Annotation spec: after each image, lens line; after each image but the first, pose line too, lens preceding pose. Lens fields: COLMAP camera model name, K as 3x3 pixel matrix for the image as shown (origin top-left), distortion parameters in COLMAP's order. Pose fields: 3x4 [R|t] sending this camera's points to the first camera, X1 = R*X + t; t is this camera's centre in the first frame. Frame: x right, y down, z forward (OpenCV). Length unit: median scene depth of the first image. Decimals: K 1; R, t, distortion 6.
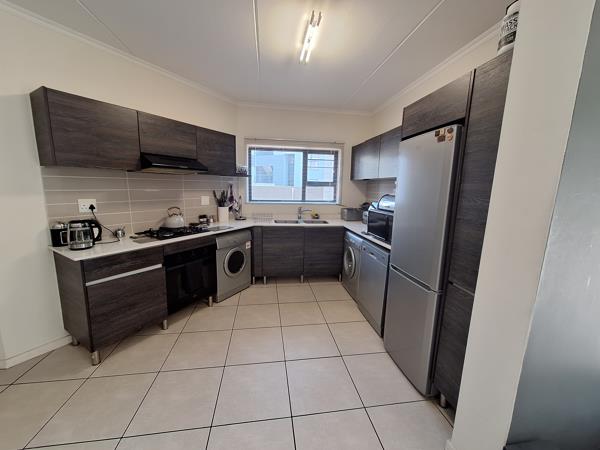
lens RADIAL K [[236.8, 0, 300.0], [0, 236.8, 225.0], [0, 0, 1]] dist [-0.001658, 0.000723]
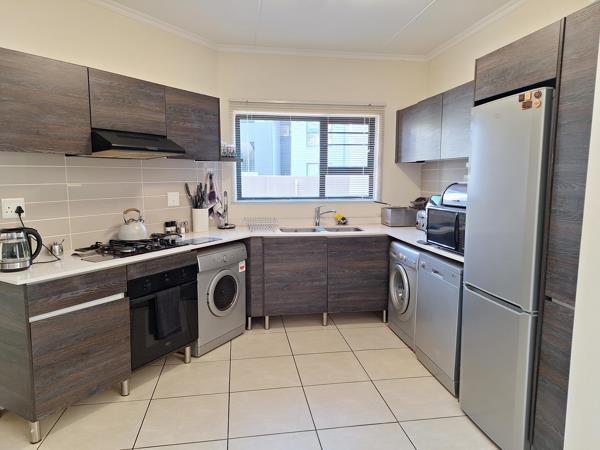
lens RADIAL K [[417.8, 0, 305.1], [0, 417.8, 226.4], [0, 0, 1]] dist [0.104009, -0.113630]
pose [[0.999655, -0.022440, 0.013621, -0.077238], [0.022978, 0.998906, -0.040720, 0.033655], [-0.012692, 0.041019, 0.999078, -0.190519]]
